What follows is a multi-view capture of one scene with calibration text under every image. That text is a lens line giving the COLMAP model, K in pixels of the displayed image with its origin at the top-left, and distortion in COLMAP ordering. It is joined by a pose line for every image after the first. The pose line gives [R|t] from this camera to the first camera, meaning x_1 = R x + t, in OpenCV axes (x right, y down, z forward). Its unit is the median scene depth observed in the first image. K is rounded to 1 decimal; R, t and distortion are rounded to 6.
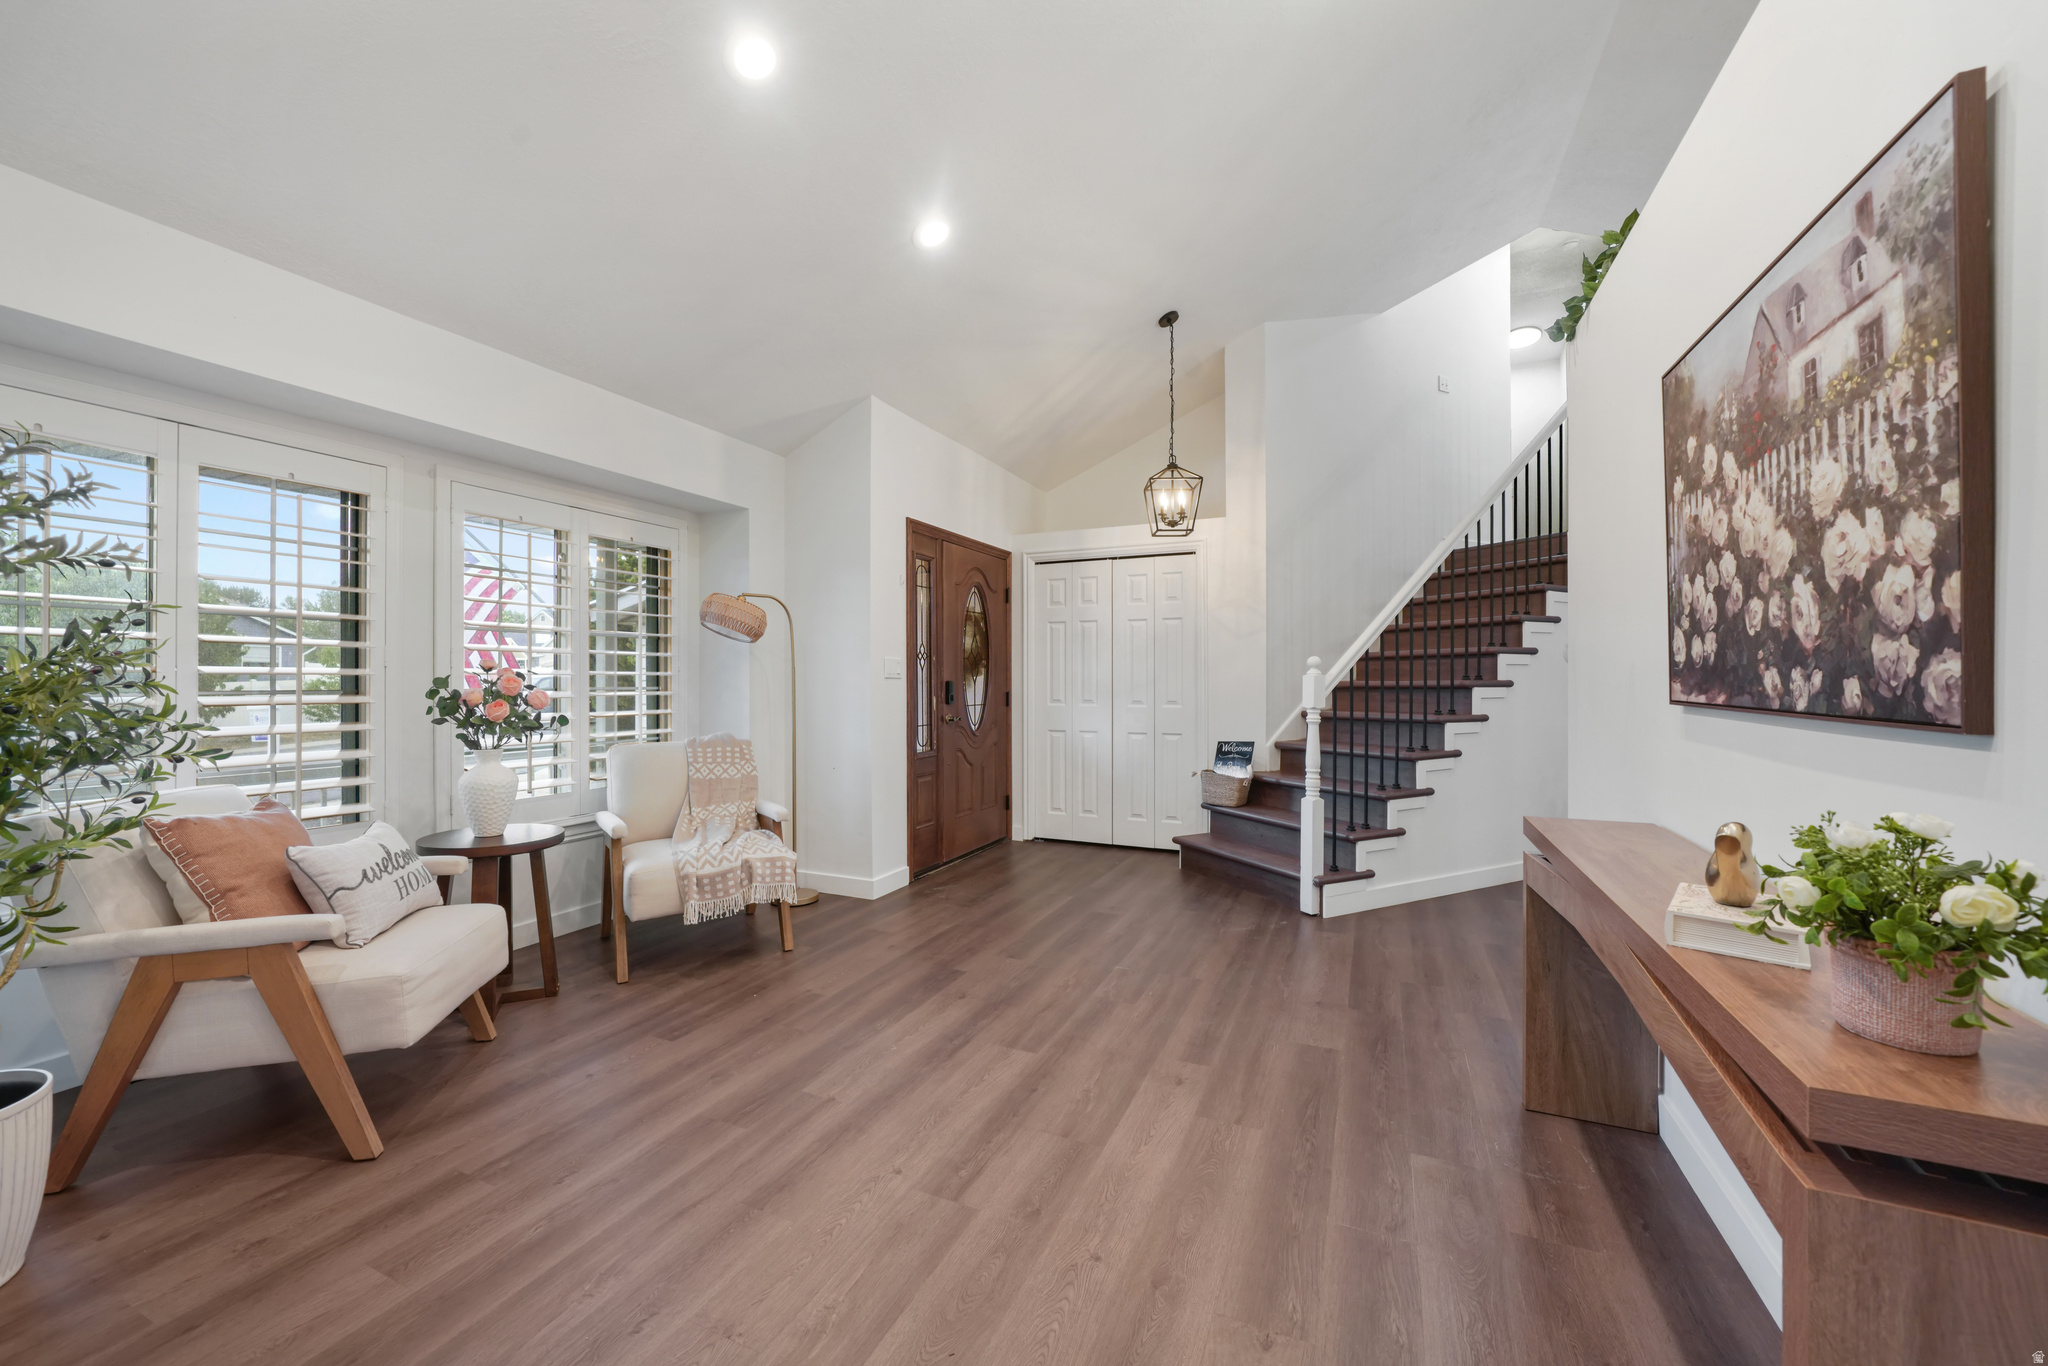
lens RADIAL K [[775.9, 0, 1025.7], [0, 775.9, 676.5], [0, 0, 1]] dist [-0.003913, -0.000168]
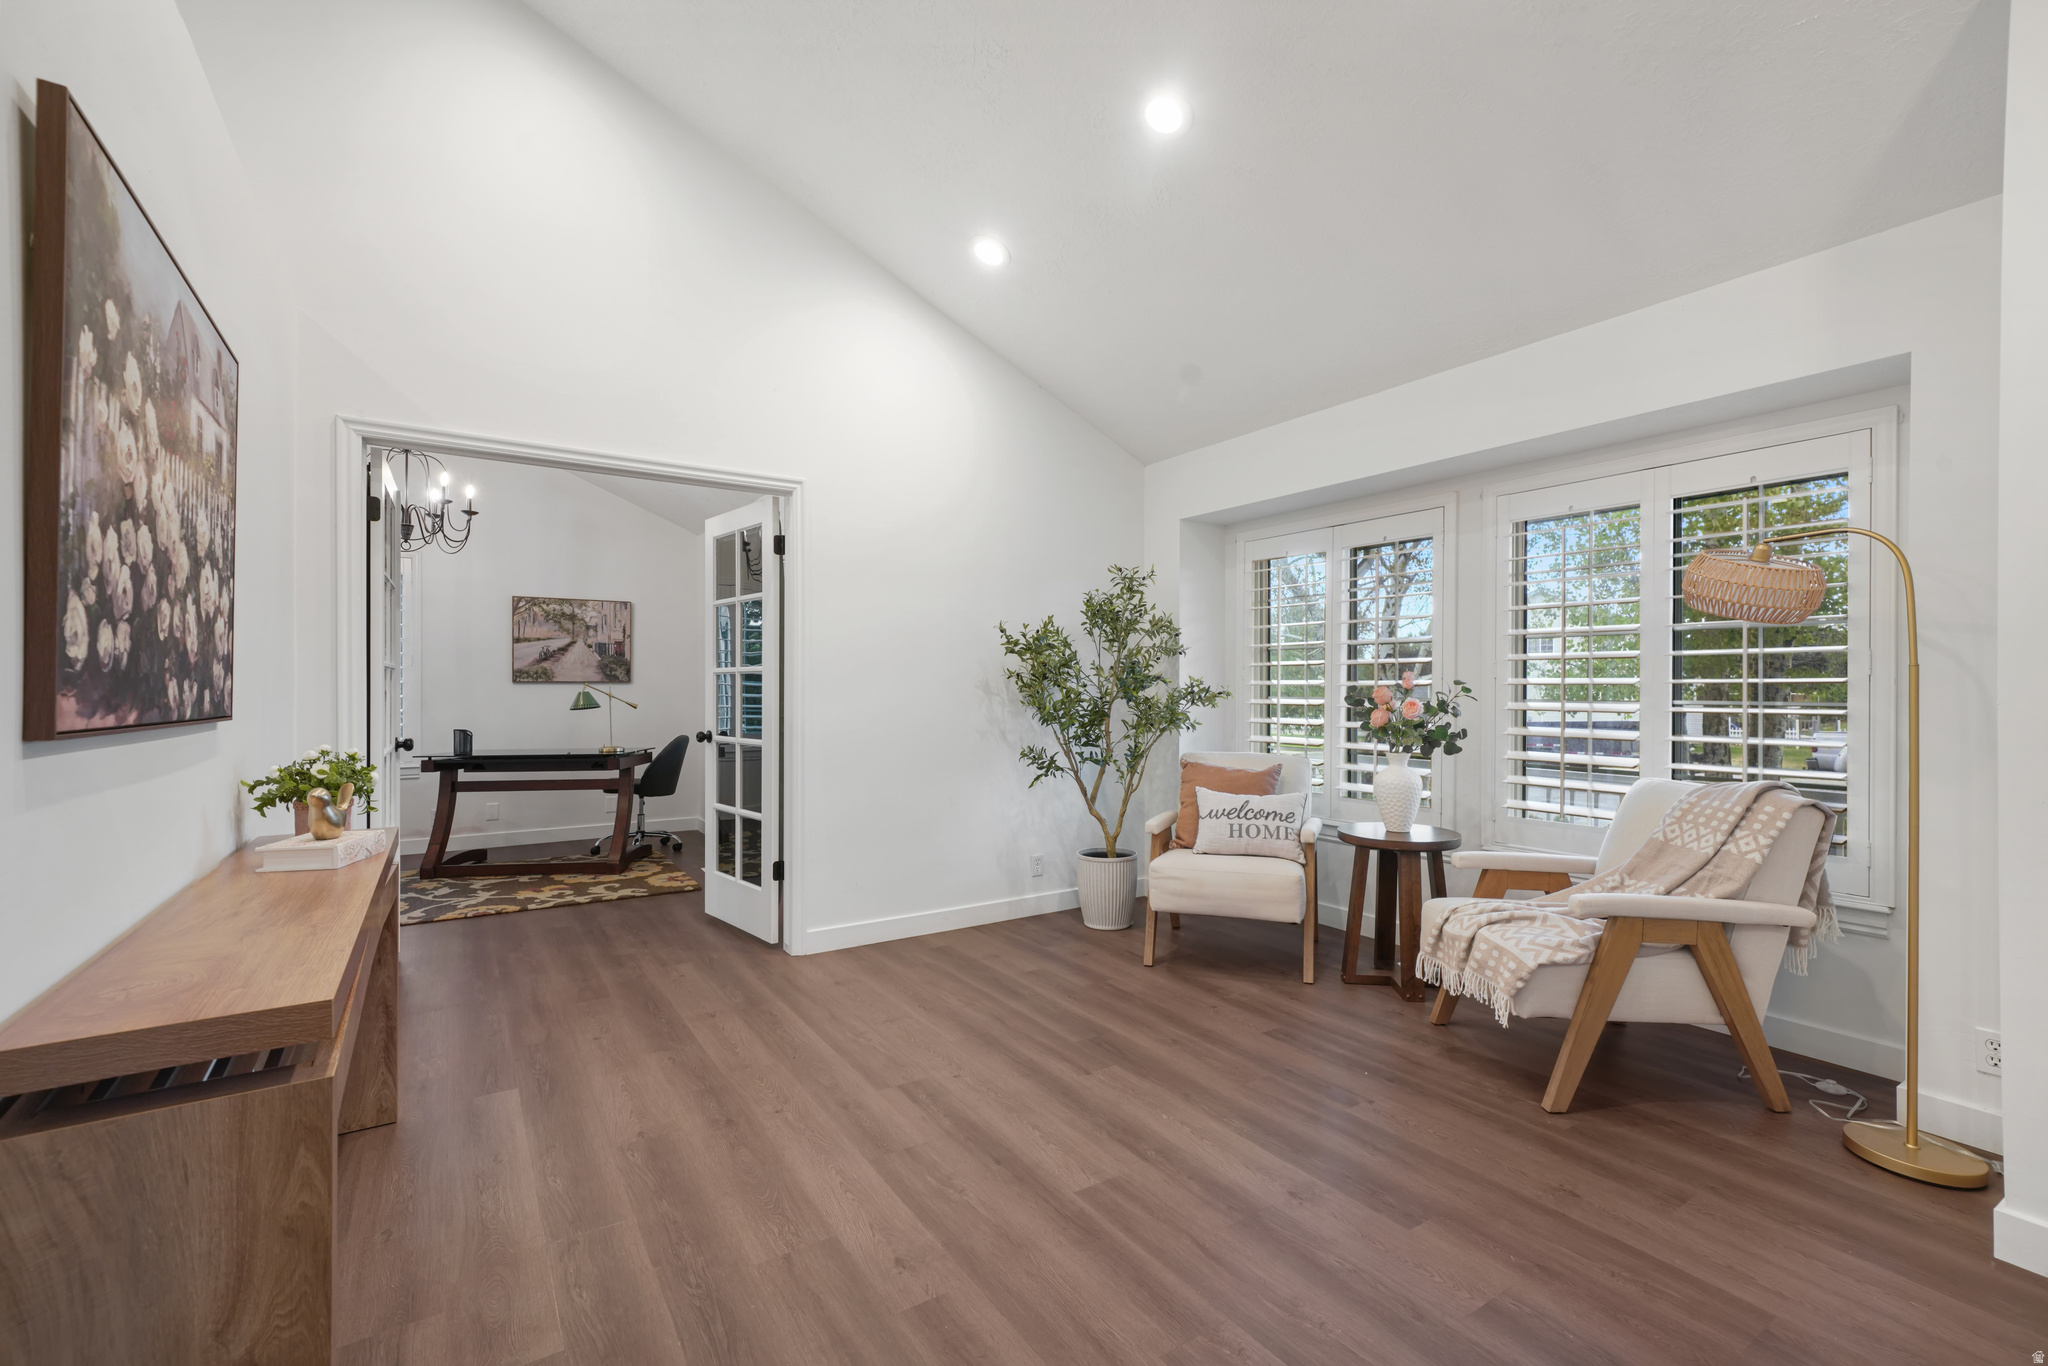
lens RADIAL K [[870.2, 0, 1026.3], [0, 870.2, 688.7], [0, 0, 1]] dist [0.003530, 0.000319]
pose [[-0.525705, -0.000823, -0.850666, 1.016962], [0.000182, 0.999999, -0.001080, 0.002854], [0.850667, -0.000722, -0.525705, 1.893724]]
